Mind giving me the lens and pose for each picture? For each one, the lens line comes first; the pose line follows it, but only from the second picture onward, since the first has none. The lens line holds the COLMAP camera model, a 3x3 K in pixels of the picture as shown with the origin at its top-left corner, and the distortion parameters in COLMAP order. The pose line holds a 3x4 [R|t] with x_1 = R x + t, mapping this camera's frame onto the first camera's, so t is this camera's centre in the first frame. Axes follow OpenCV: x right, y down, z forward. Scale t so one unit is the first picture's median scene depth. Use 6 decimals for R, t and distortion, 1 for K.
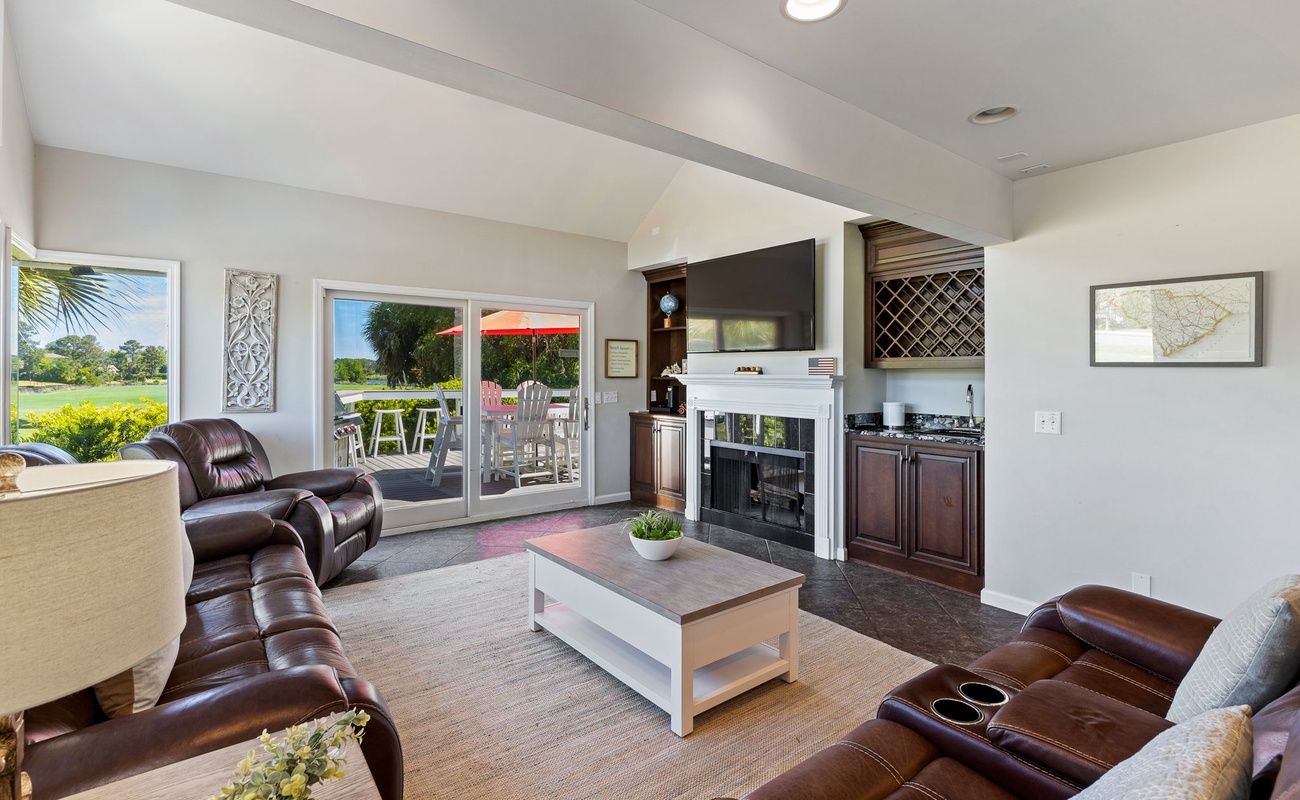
lens RADIAL K [[593.5, 0, 649.7], [0, 593.5, 372.7], [0, 0, 1]] dist [-0.000869, -0.000171]
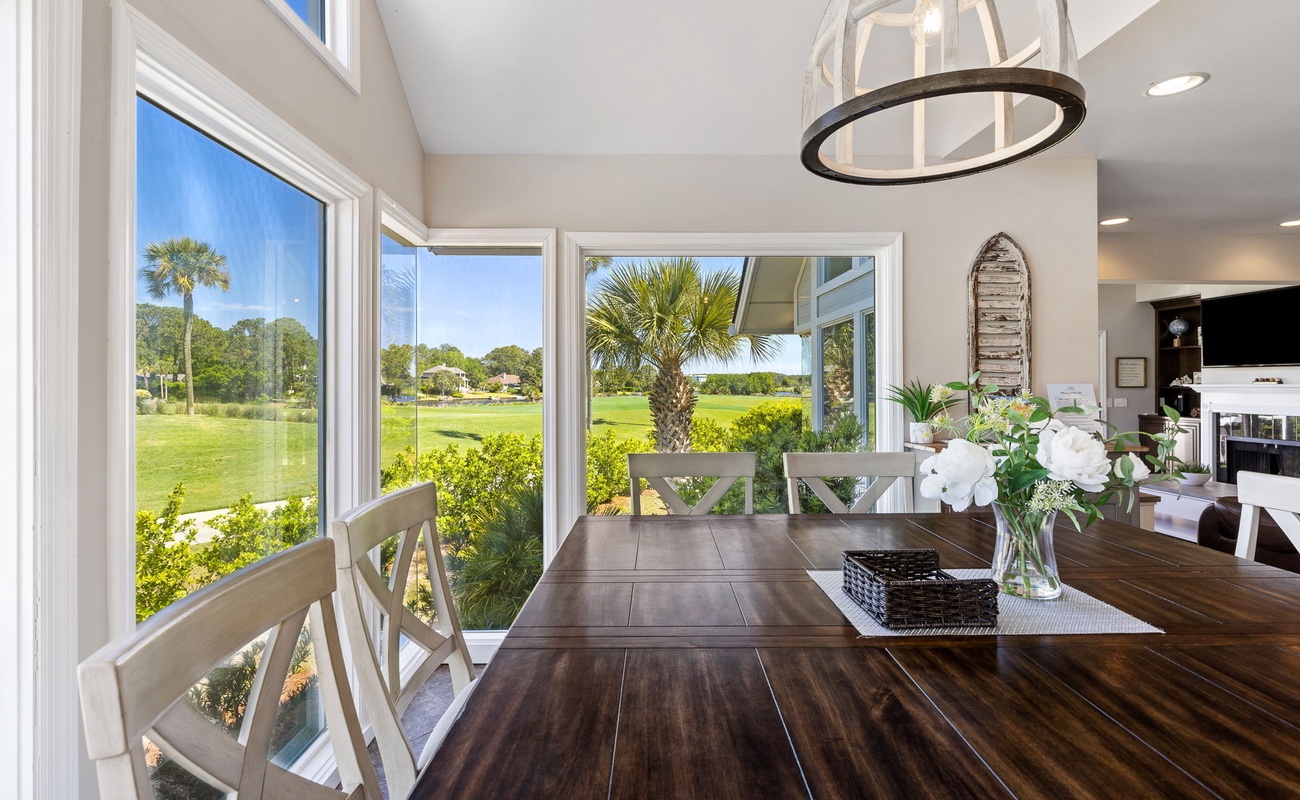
lens RADIAL K [[612.8, 0, 645.4], [0, 612.8, 385.3], [0, 0, 1]] dist [-0.001493, -0.000375]
pose [[0.796084, -0.006161, -0.605155, -0.080275], [0.006504, 0.999978, -0.001624, -0.000605], [0.605151, -0.002644, 0.796106, -0.672589]]
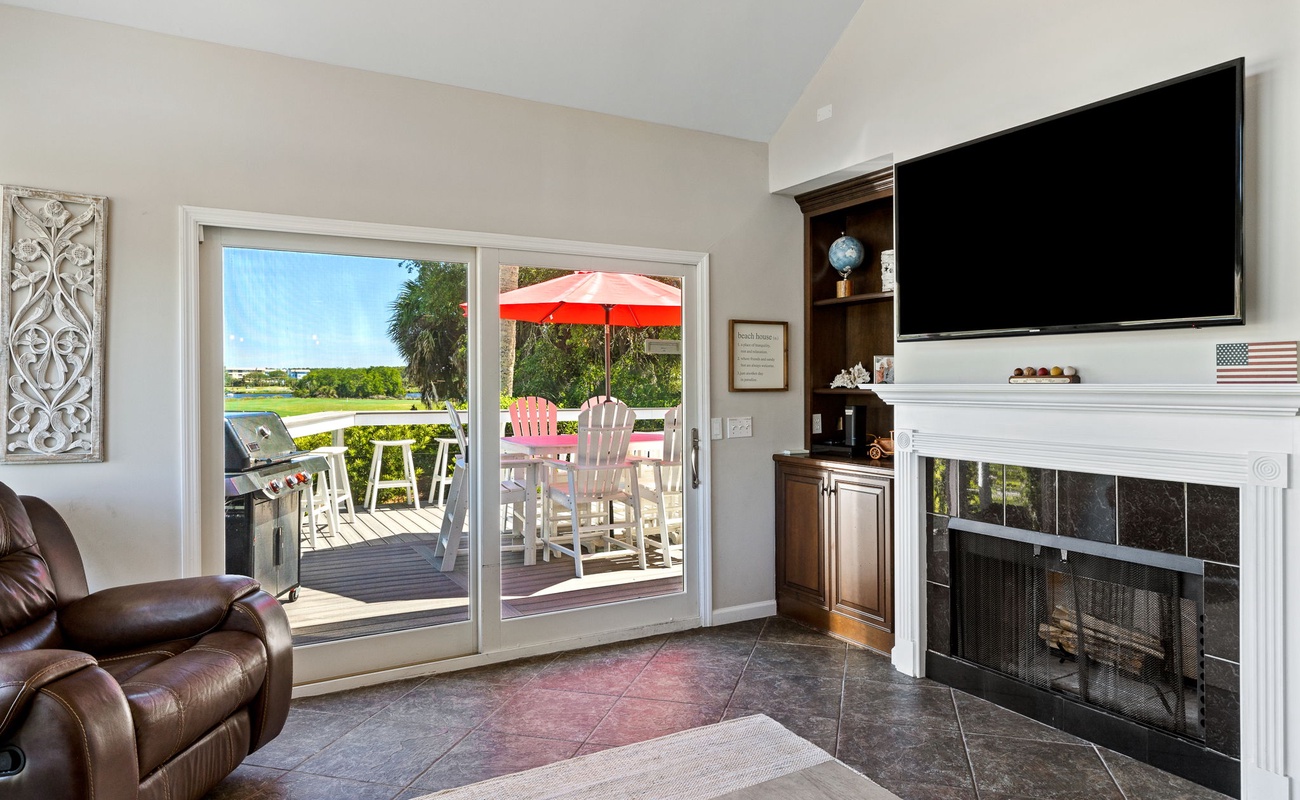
lens RADIAL K [[796.7, 0, 652.8], [0, 796.7, 384.4], [0, 0, 1]] dist [0.003924, 0.000305]
pose [[0.989228, -0.006457, -0.146241, -0.036311], [0.006824, 0.999975, 0.002009, 0.000236], [0.146225, -0.002986, 0.989247, 0.258960]]
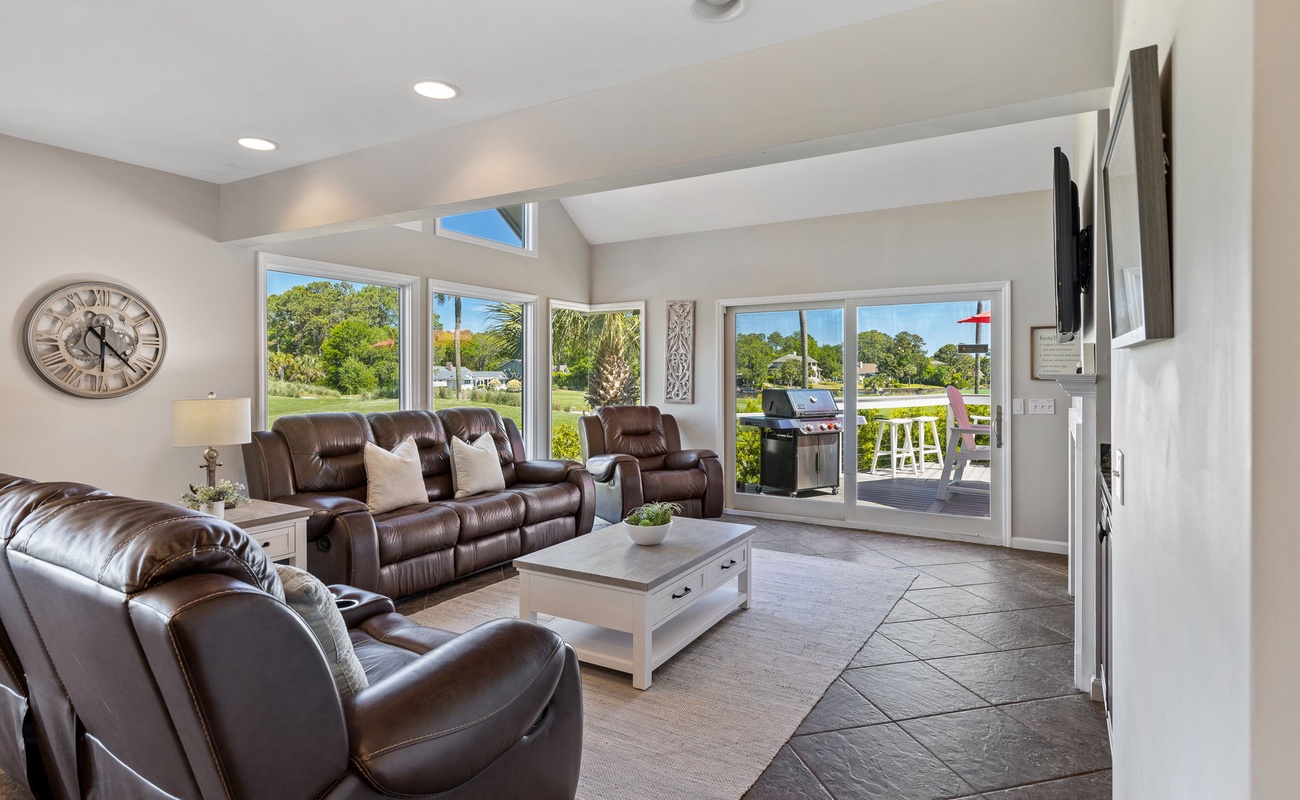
lens RADIAL K [[670.0, 0, 656.2], [0, 670.0, 378.6], [0, 0, 1]] dist [0.002207, 0.000907]
pose [[0.366707, -0.000074, -0.930337, 0.506047], [0.002518, 0.999996, 0.000913, 0.005160], [0.930333, -0.002677, 0.366706, 0.254302]]
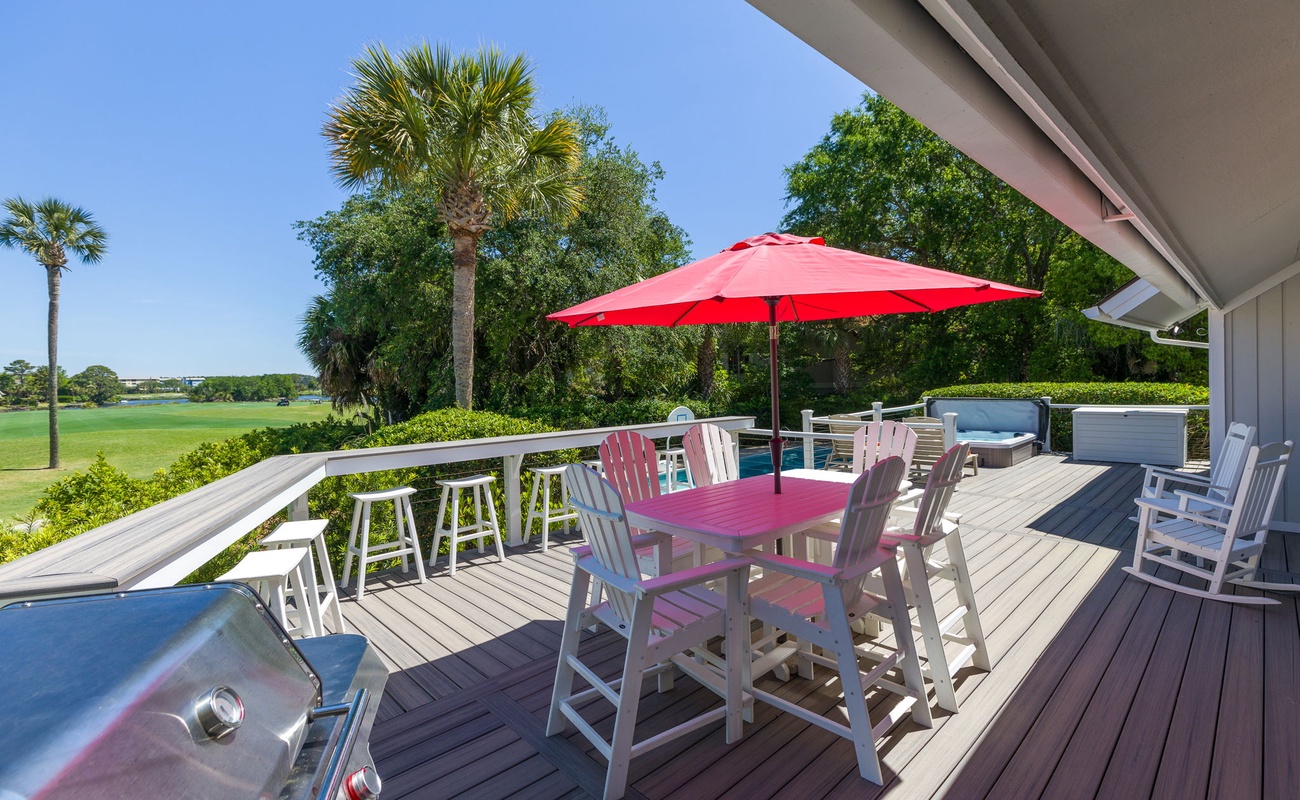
lens RADIAL K [[573.9, 0, 660.9], [0, 573.9, 390.5], [0, 0, 1]] dist [0.000092, -0.000305]
pose [[0.992614, -0.028925, 0.117815, -0.425252], [0.026690, 0.999434, 0.020502, -0.033223], [-0.118341, -0.017206, 0.992824, 0.812718]]
